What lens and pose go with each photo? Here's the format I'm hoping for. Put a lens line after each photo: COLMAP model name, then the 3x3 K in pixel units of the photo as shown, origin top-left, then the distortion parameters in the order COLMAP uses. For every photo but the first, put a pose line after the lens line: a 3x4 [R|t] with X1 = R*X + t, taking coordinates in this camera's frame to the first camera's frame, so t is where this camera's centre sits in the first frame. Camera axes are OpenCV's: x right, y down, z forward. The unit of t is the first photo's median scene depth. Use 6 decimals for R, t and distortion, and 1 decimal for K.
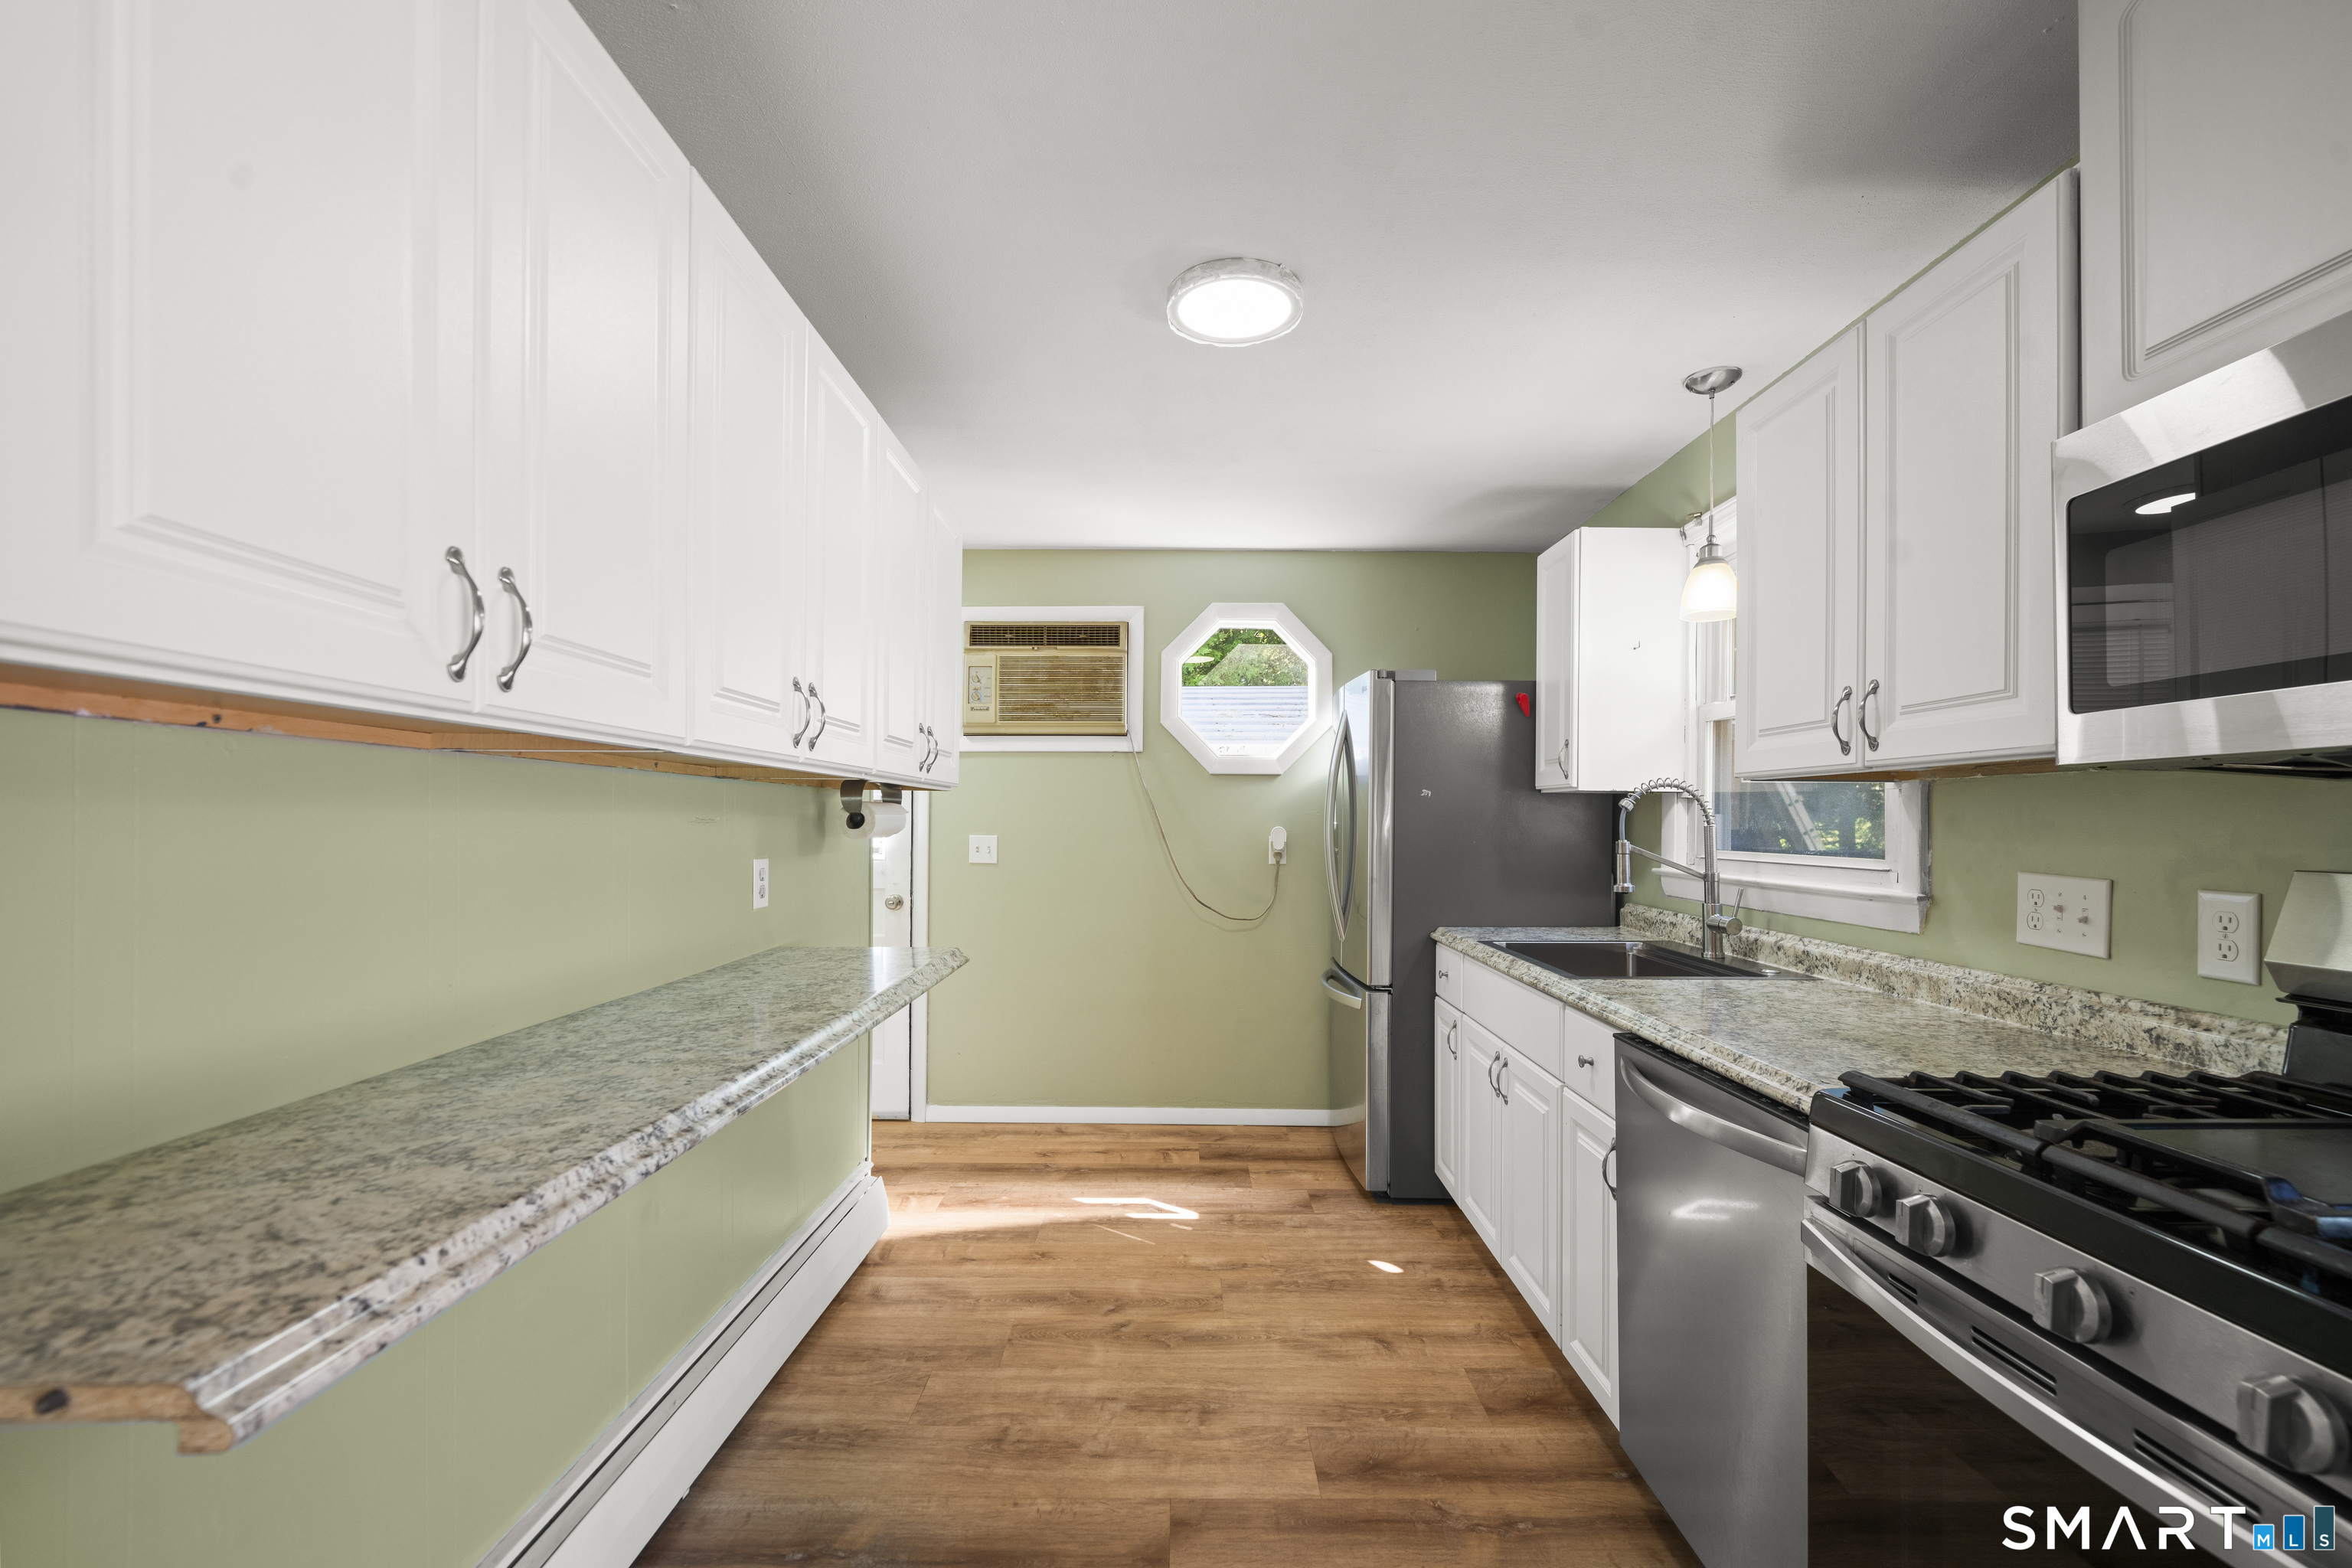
lens RADIAL K [[993.7, 0, 1172.1], [0, 993.7, 812.6], [0, 0, 1]] dist [0.000248, -0.000012]
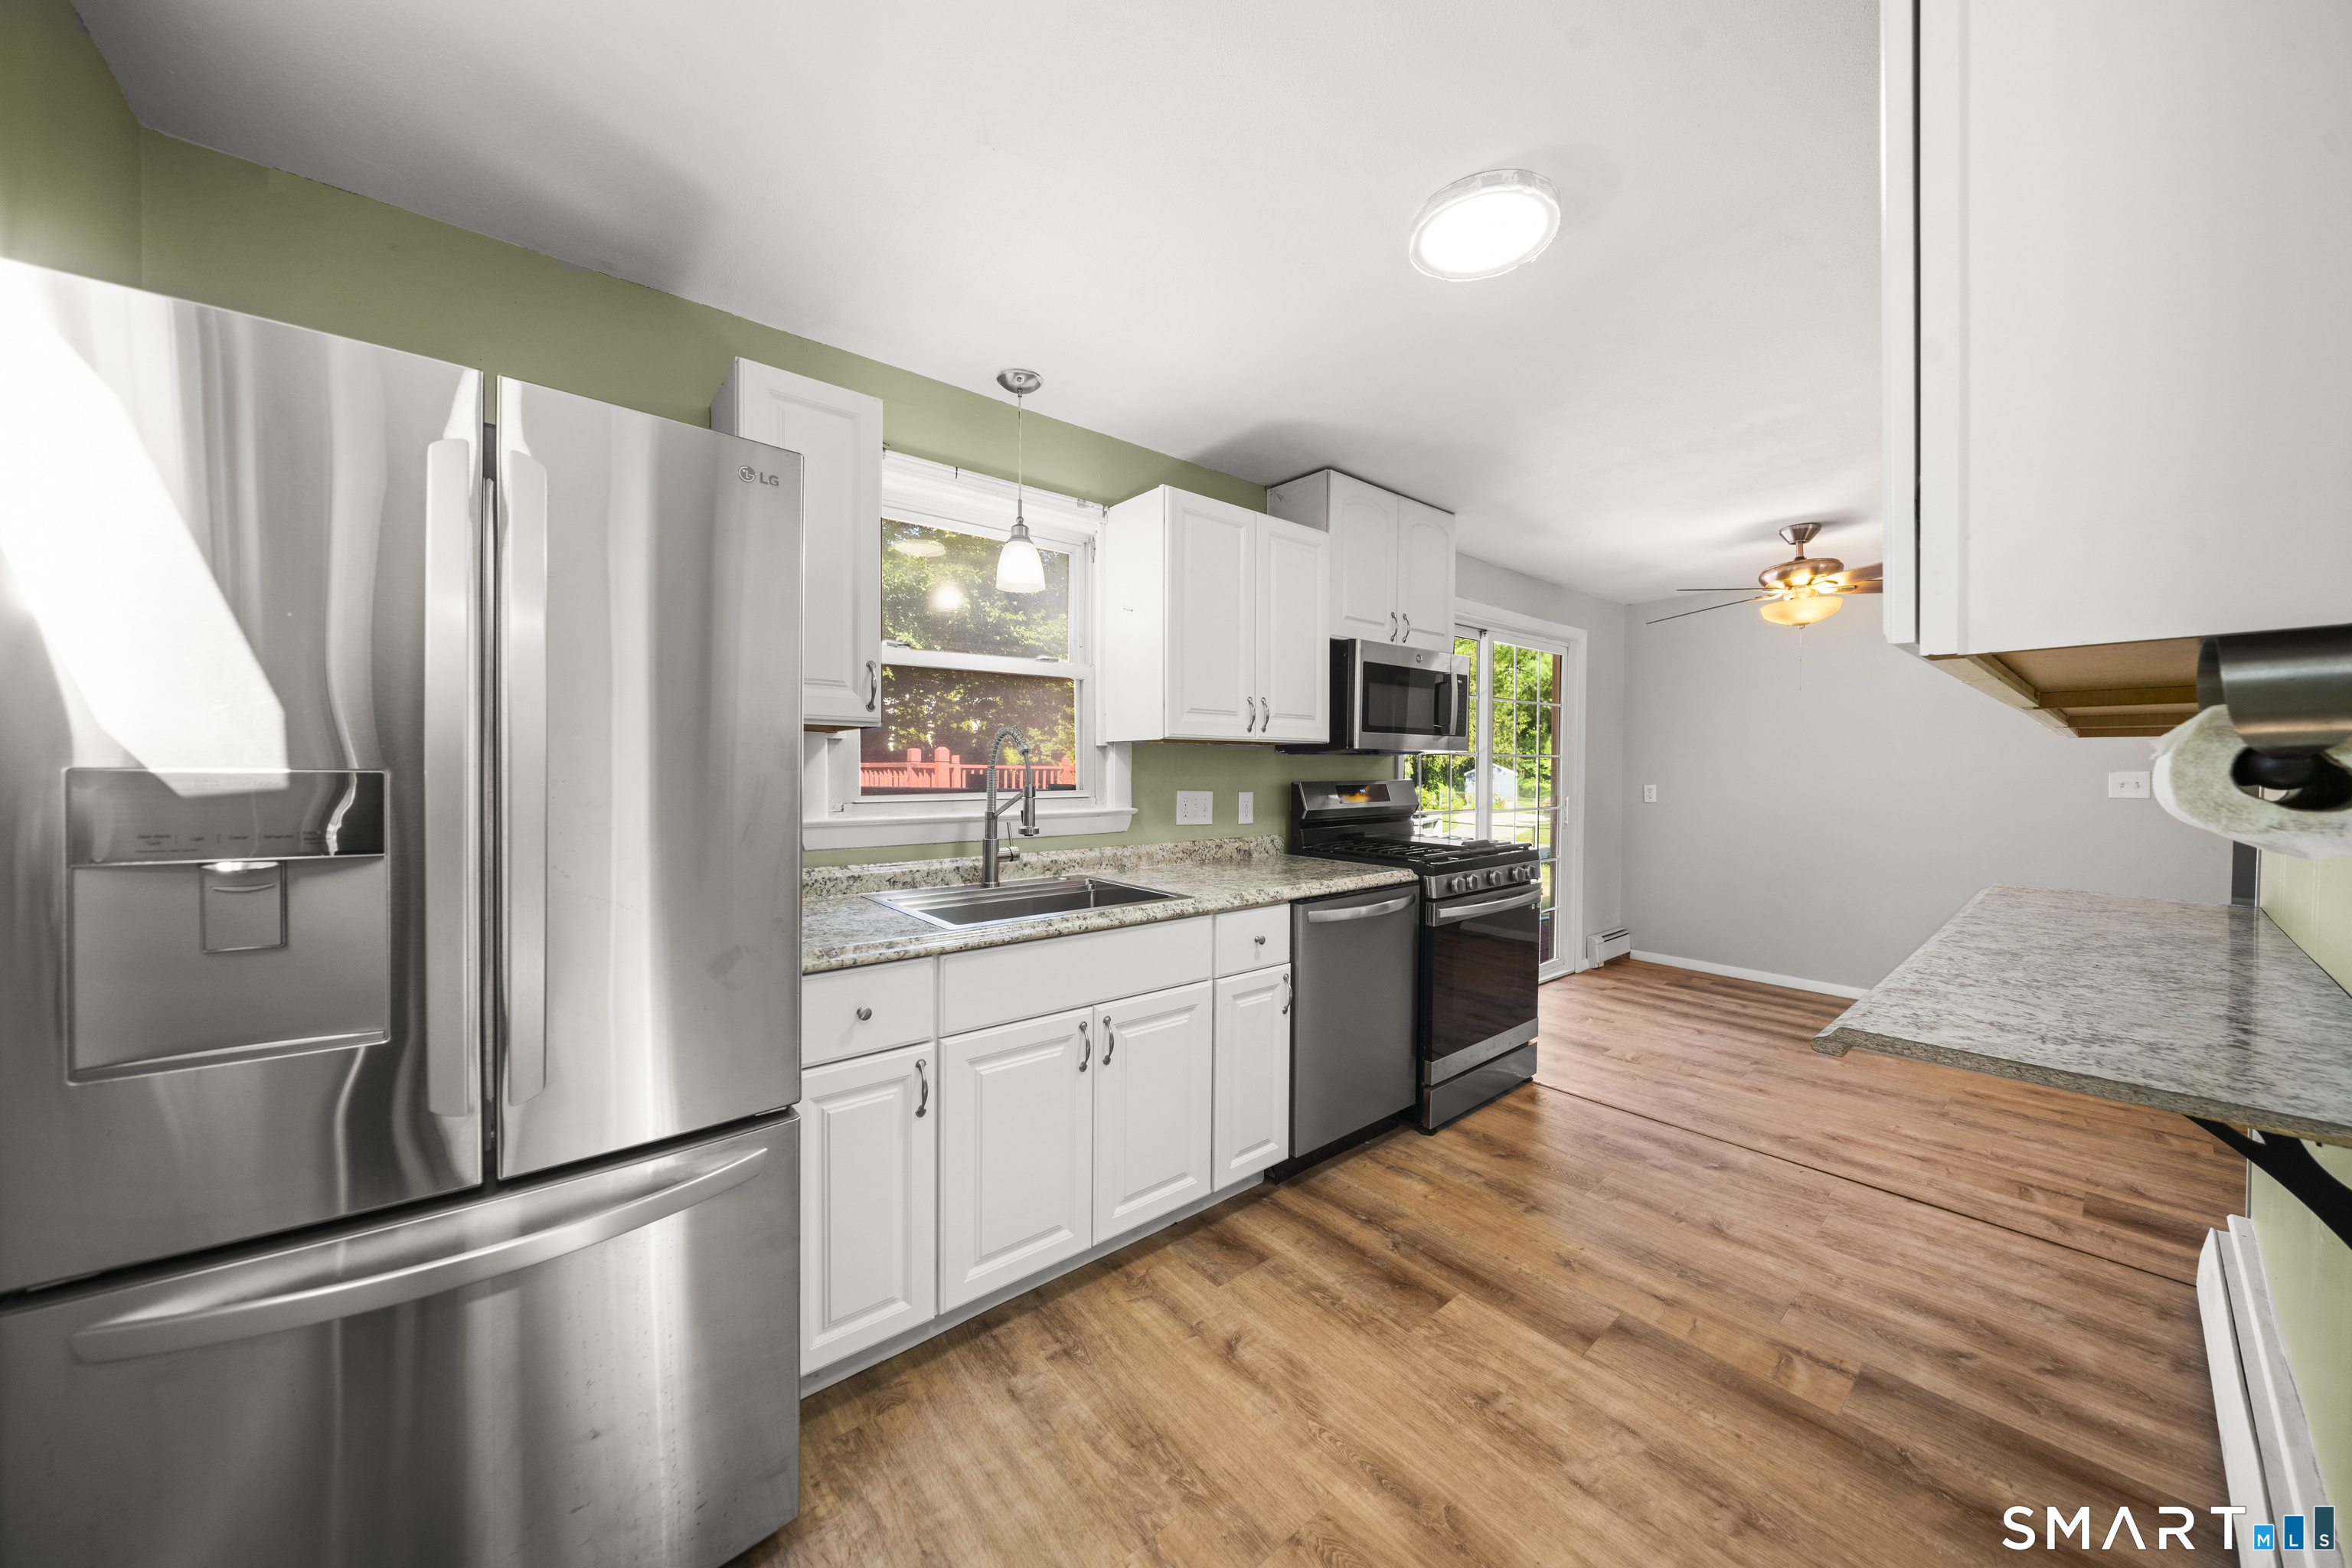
lens RADIAL K [[809.9, 0, 1184.4], [0, 809.9, 779.7], [0, 0, 1]] dist [-0.004893, -0.000003]
pose [[-0.658156, -0.017633, 0.752675, -0.363980], [-0.012672, 0.999844, 0.012343, 0.014080], [-0.752775, -0.001414, -0.658277, 1.825031]]
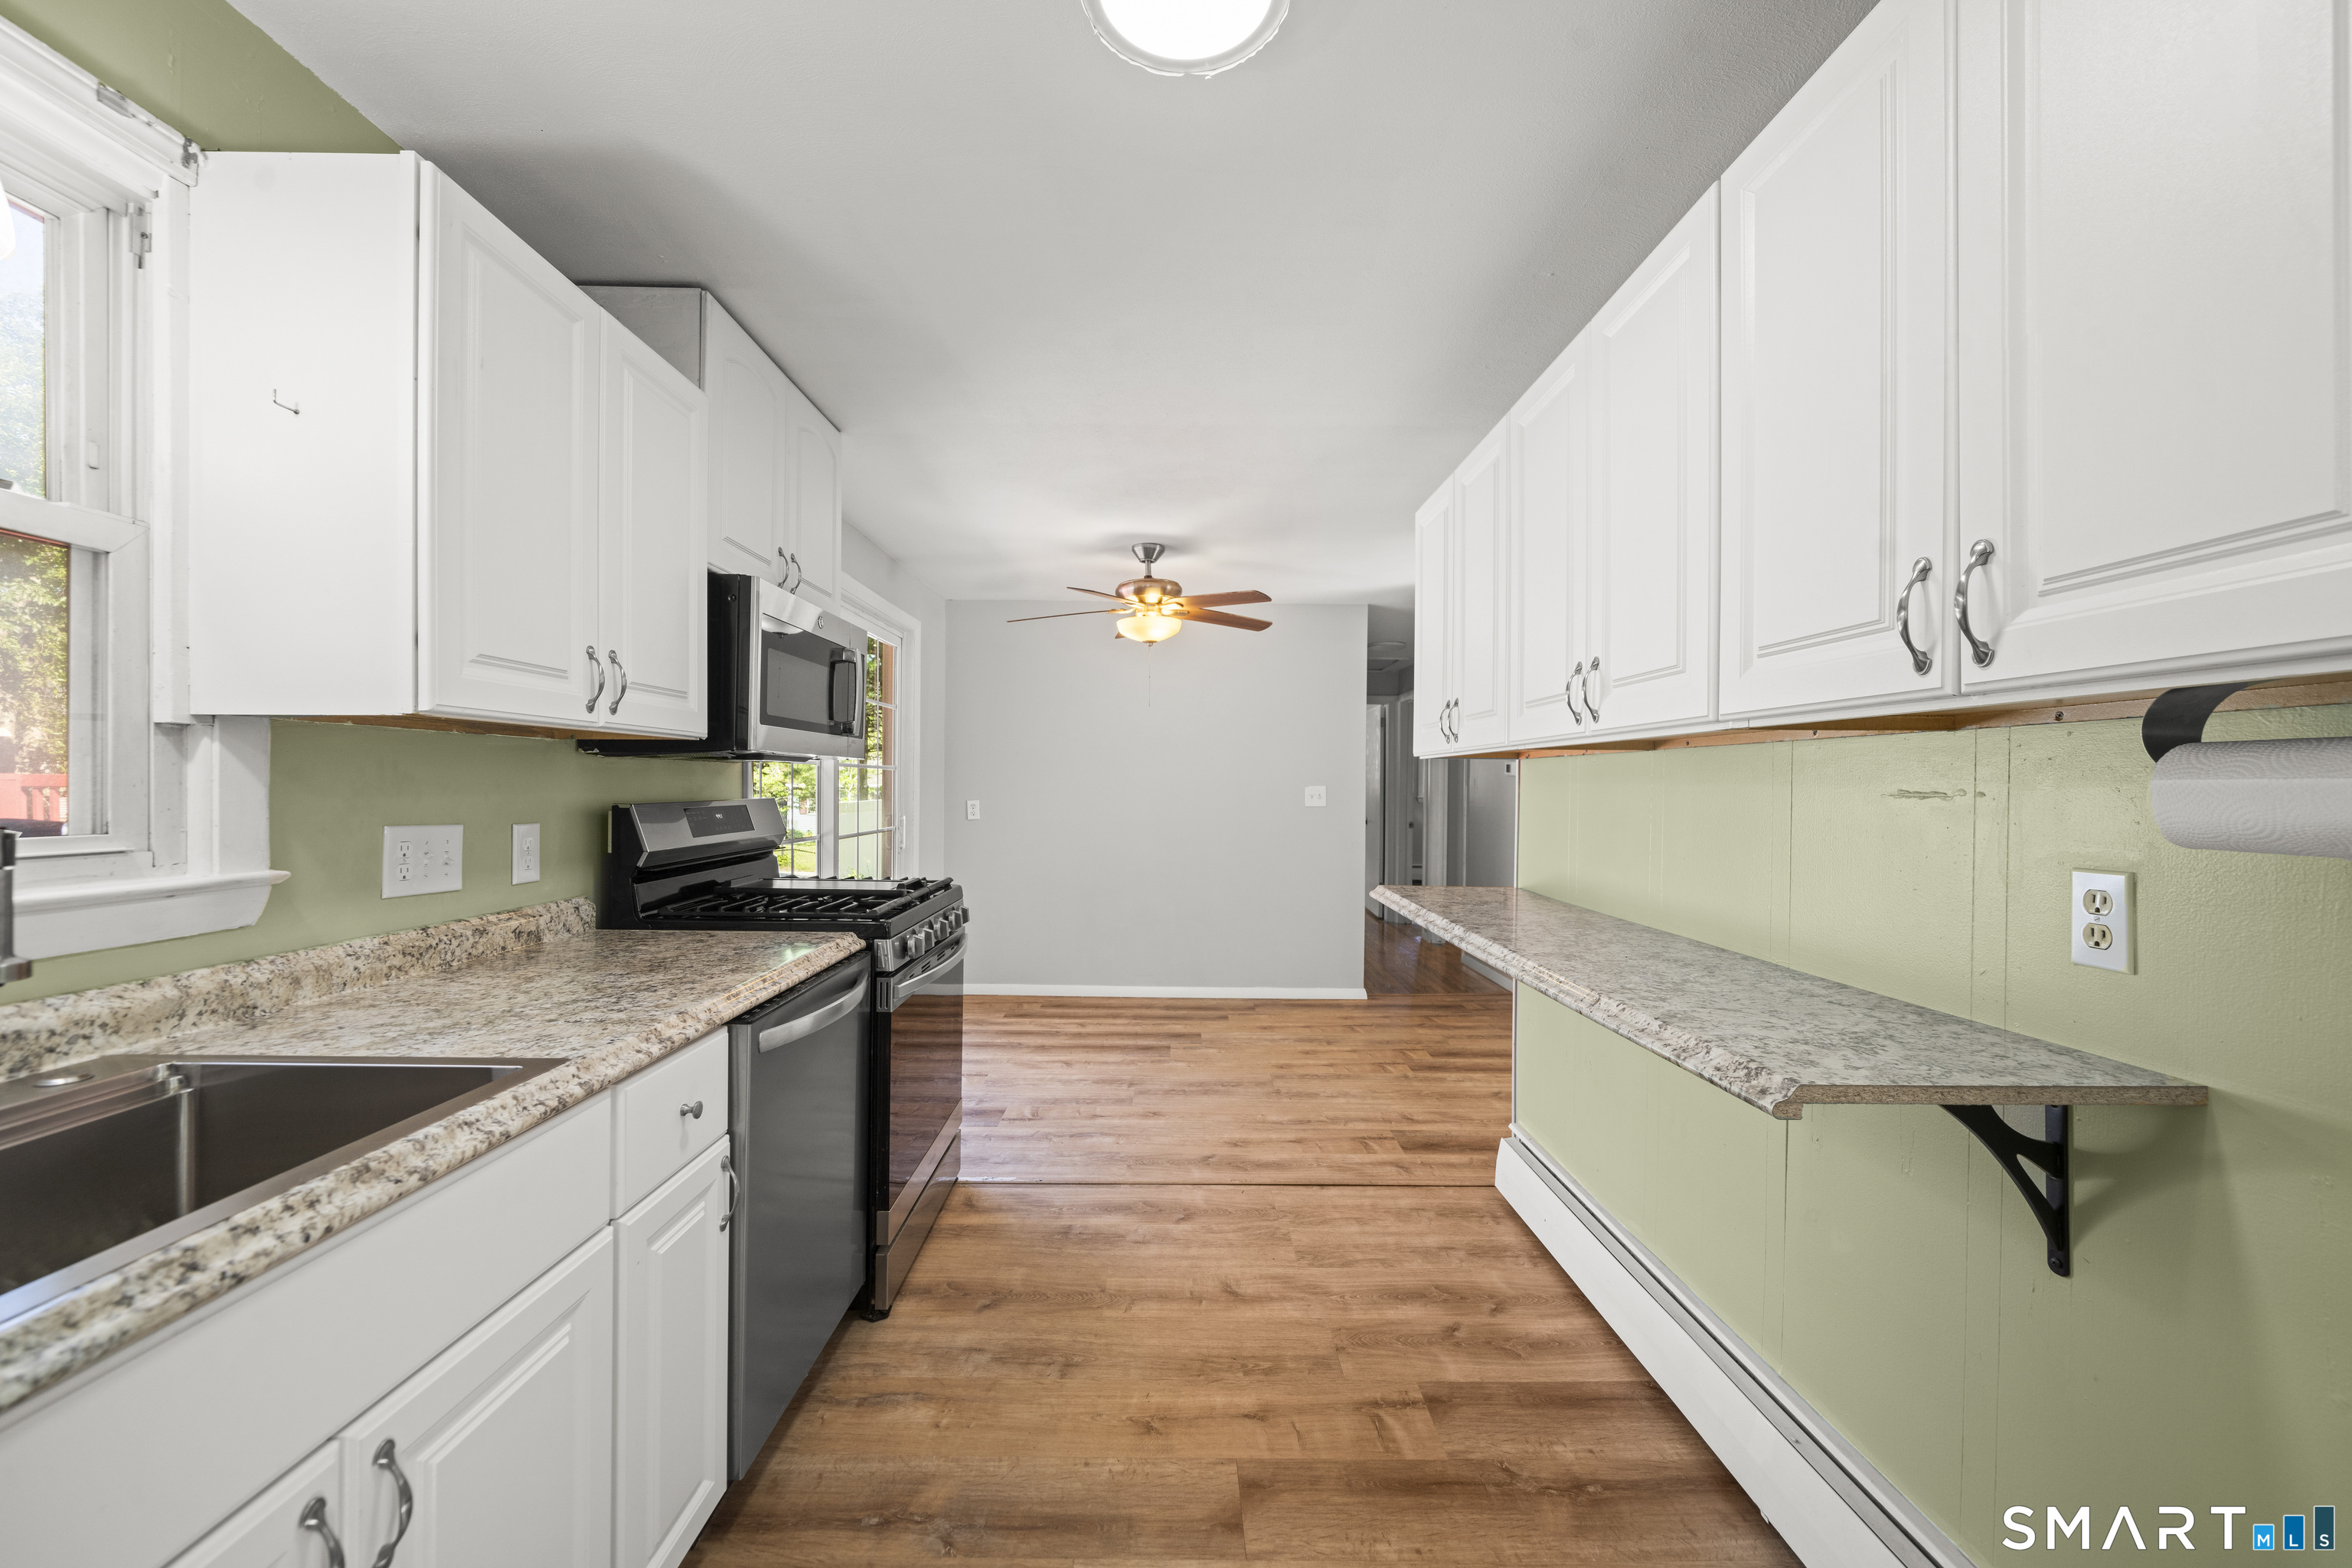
lens RADIAL K [[911.6, 0, 1181.6], [0, 911.6, 786.4], [0, 0, 1]] dist [-0.001436, -0.000006]
pose [[-0.999592, -0.011459, -0.026181, 0.078347], [-0.011276, 0.999911, -0.007120, 0.015391], [0.026260, -0.006822, -0.999632, 1.675617]]
